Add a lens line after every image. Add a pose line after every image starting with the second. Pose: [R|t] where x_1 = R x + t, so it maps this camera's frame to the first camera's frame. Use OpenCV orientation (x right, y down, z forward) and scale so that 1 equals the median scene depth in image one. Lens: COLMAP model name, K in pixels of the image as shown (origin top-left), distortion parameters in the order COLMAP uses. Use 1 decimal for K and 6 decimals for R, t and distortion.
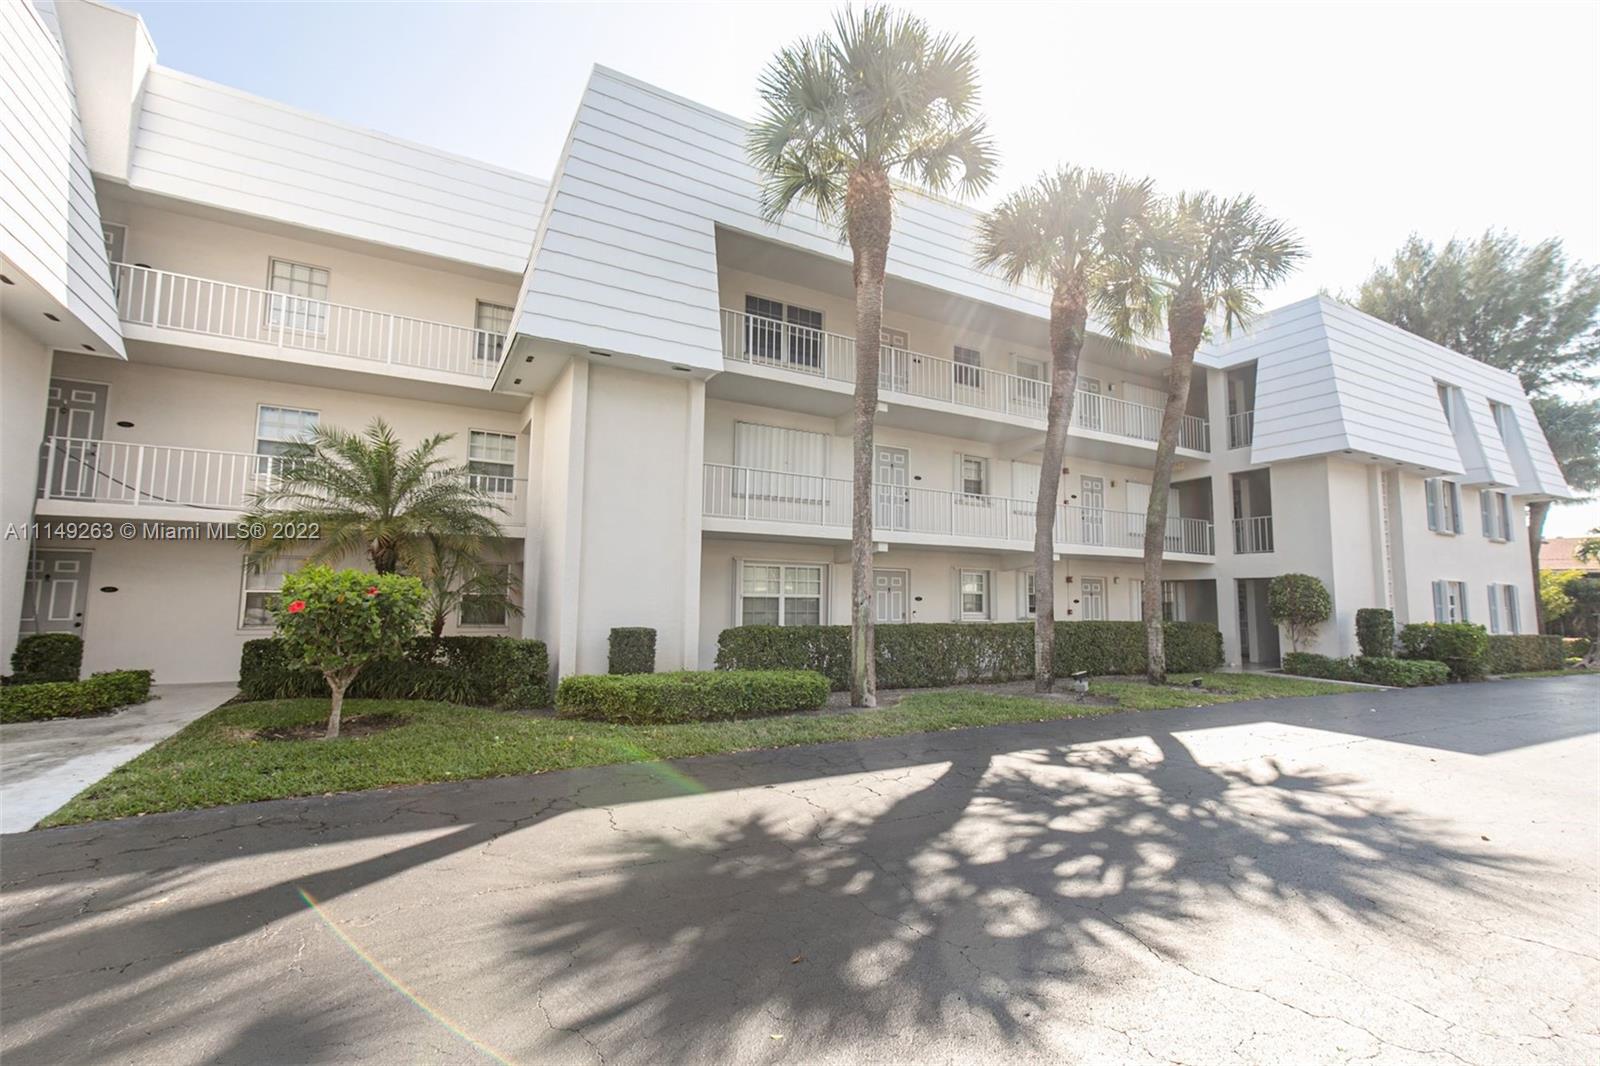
lens RADIAL K [[723.3, 0, 803.5], [0, 723.3, 532.1], [0, 0, 1]] dist [0.010330, 0.000314]
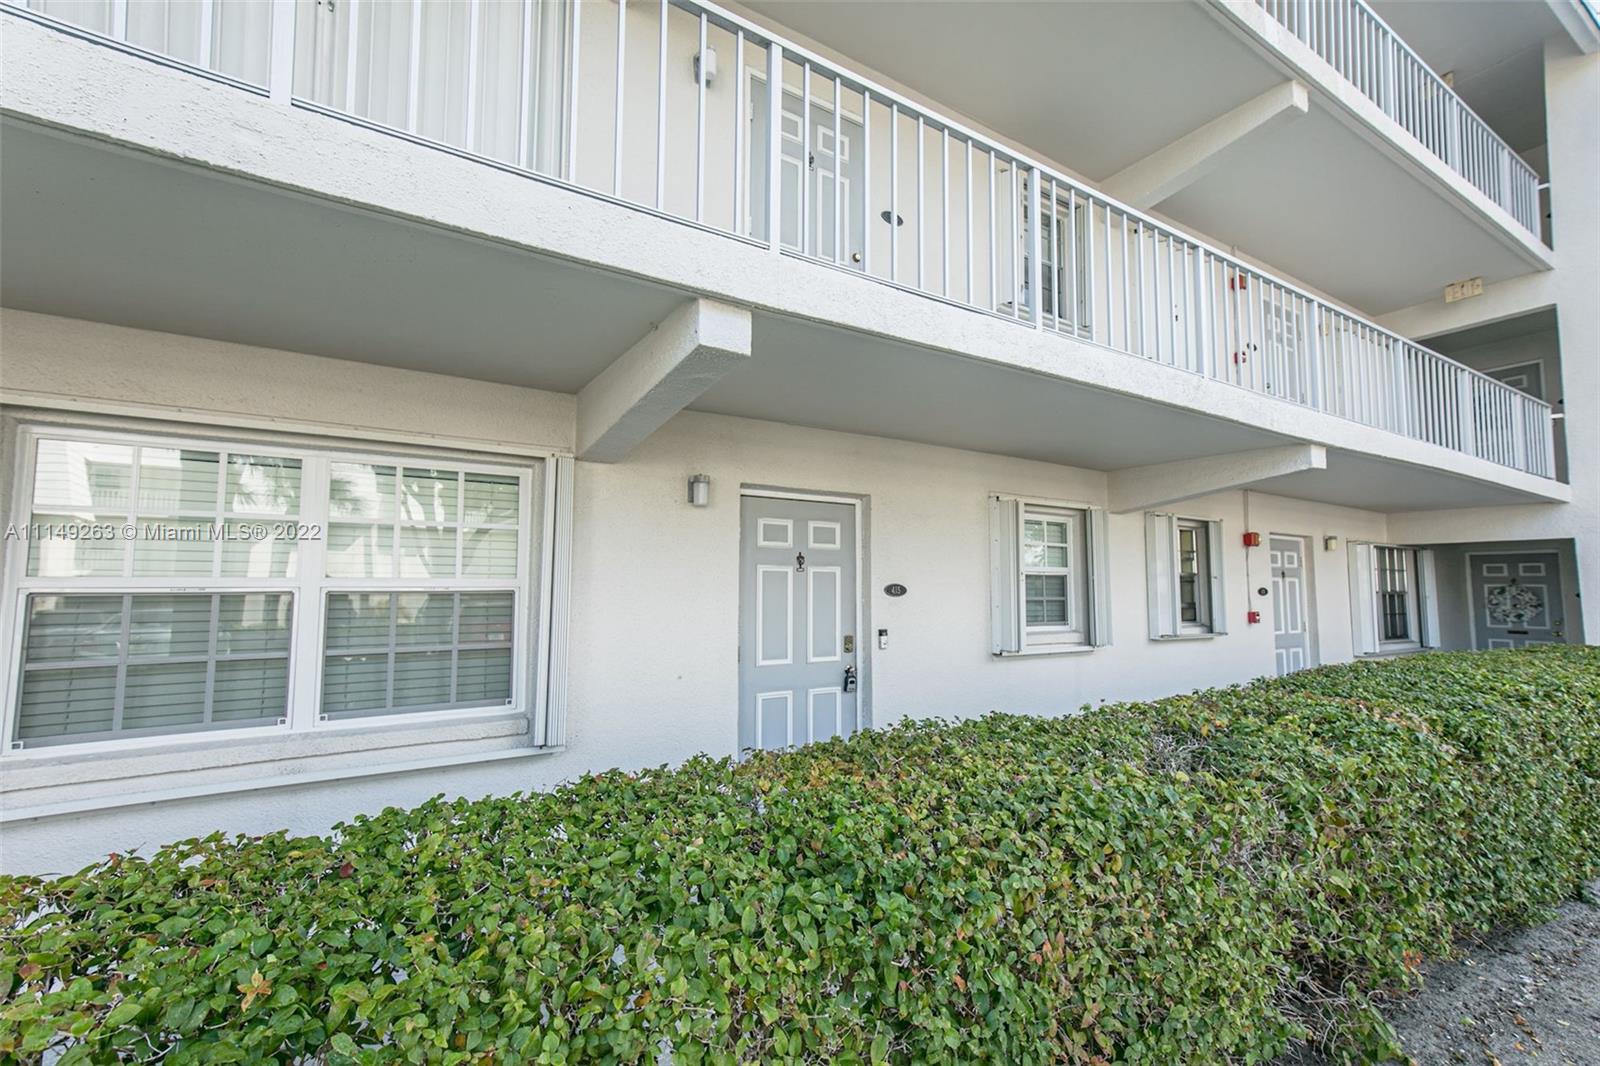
lens RADIAL K [[723.3, 0, 799.4], [0, 723.3, 537.8], [0, 0, 1]] dist [0.010330, 0.000314]
pose [[0.998500, -0.003087, 0.054665, 0.092587], [0.001712, 0.999681, 0.025180, 0.056784], [-0.054725, -0.025049, 0.998187, 0.634585]]
